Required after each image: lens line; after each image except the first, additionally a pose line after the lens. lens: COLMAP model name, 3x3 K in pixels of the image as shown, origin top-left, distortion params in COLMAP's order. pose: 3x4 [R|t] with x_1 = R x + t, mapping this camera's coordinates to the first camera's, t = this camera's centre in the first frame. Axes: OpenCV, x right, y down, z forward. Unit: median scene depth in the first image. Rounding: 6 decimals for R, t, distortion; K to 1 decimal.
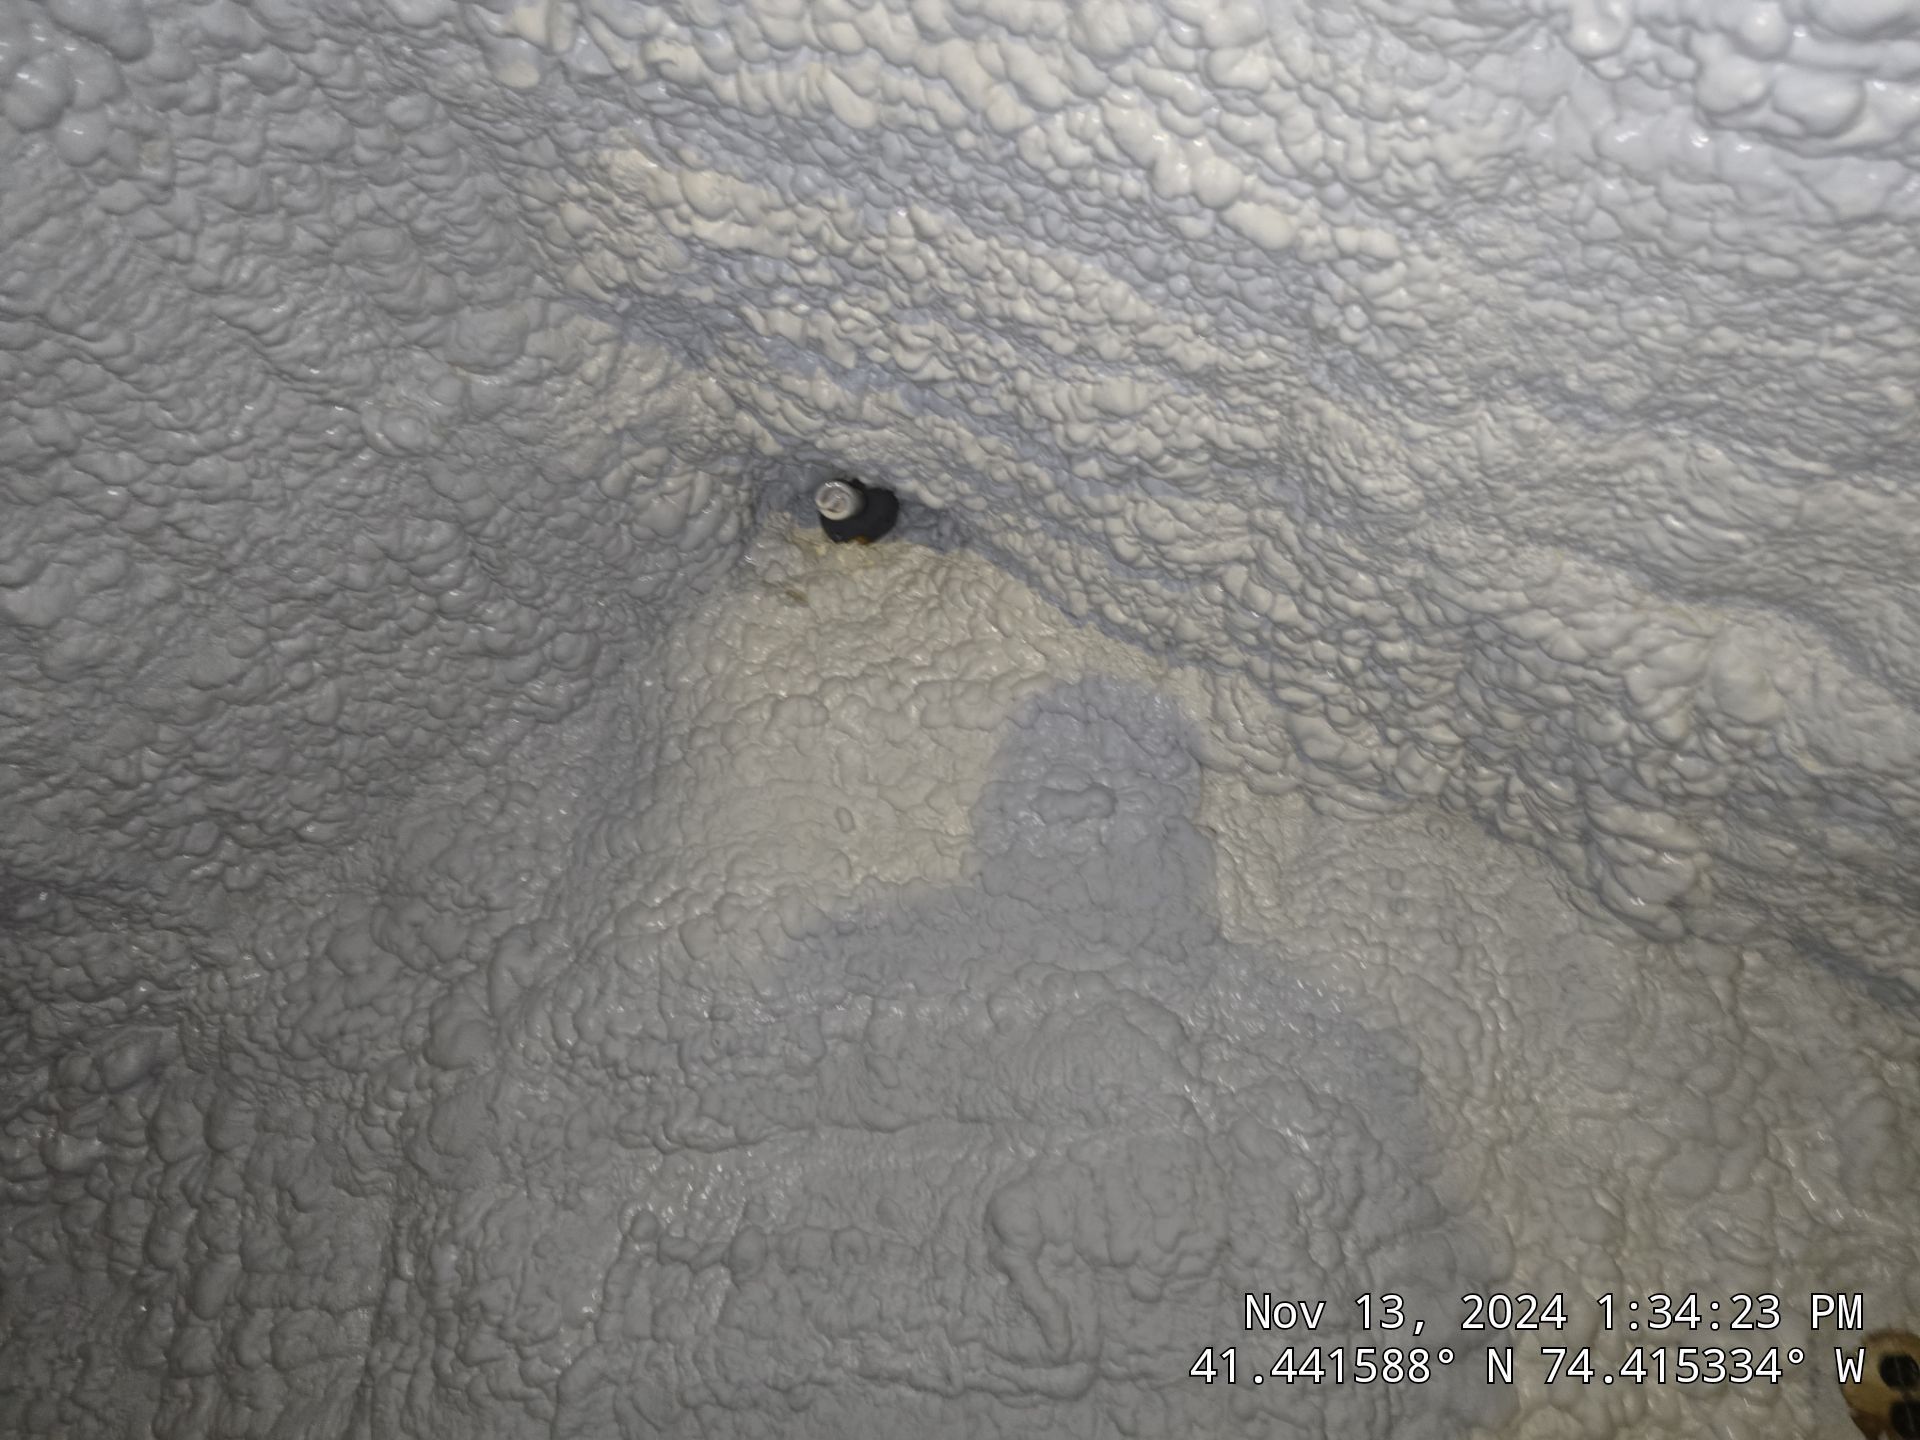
lens RADIAL K [[1308.4, 0, 978.0], [0, 1308.4, 724.3], [0, 0, 1]] dist [0.083194, -0.085511]
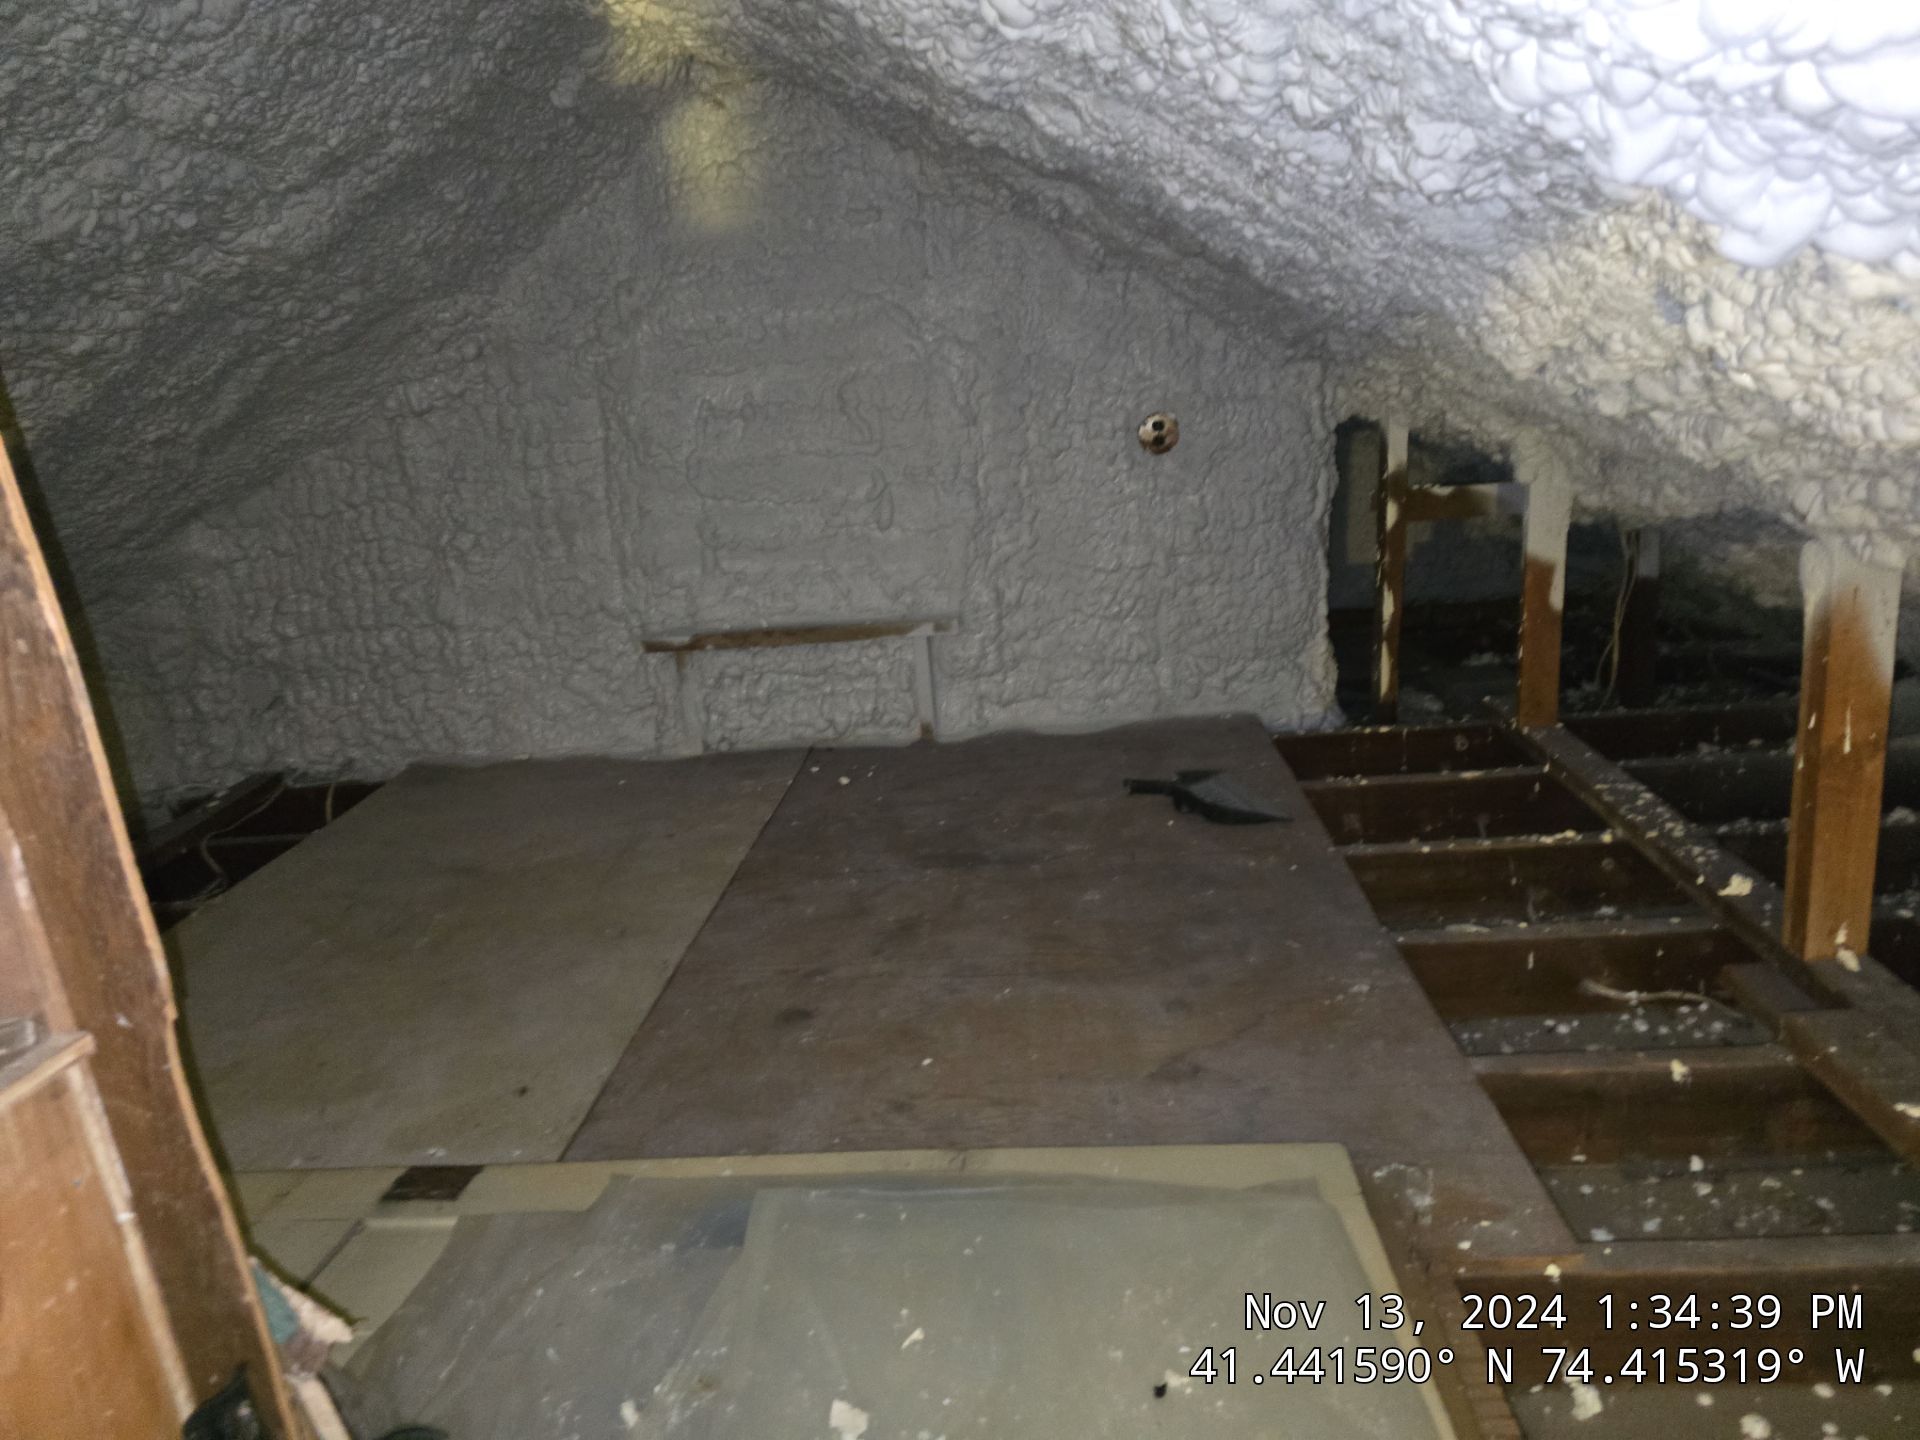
lens RADIAL K [[1276.4, 0, 963.5], [0, 1276.4, 714.6], [0, 0, 1]] dist [0.072816, -0.068771]
pose [[0.996658, -0.071383, 0.039705, 0.116031], [0.034973, 0.812204, 0.582324, -0.622764], [-0.073817, -0.578990, 0.811986, -1.542881]]
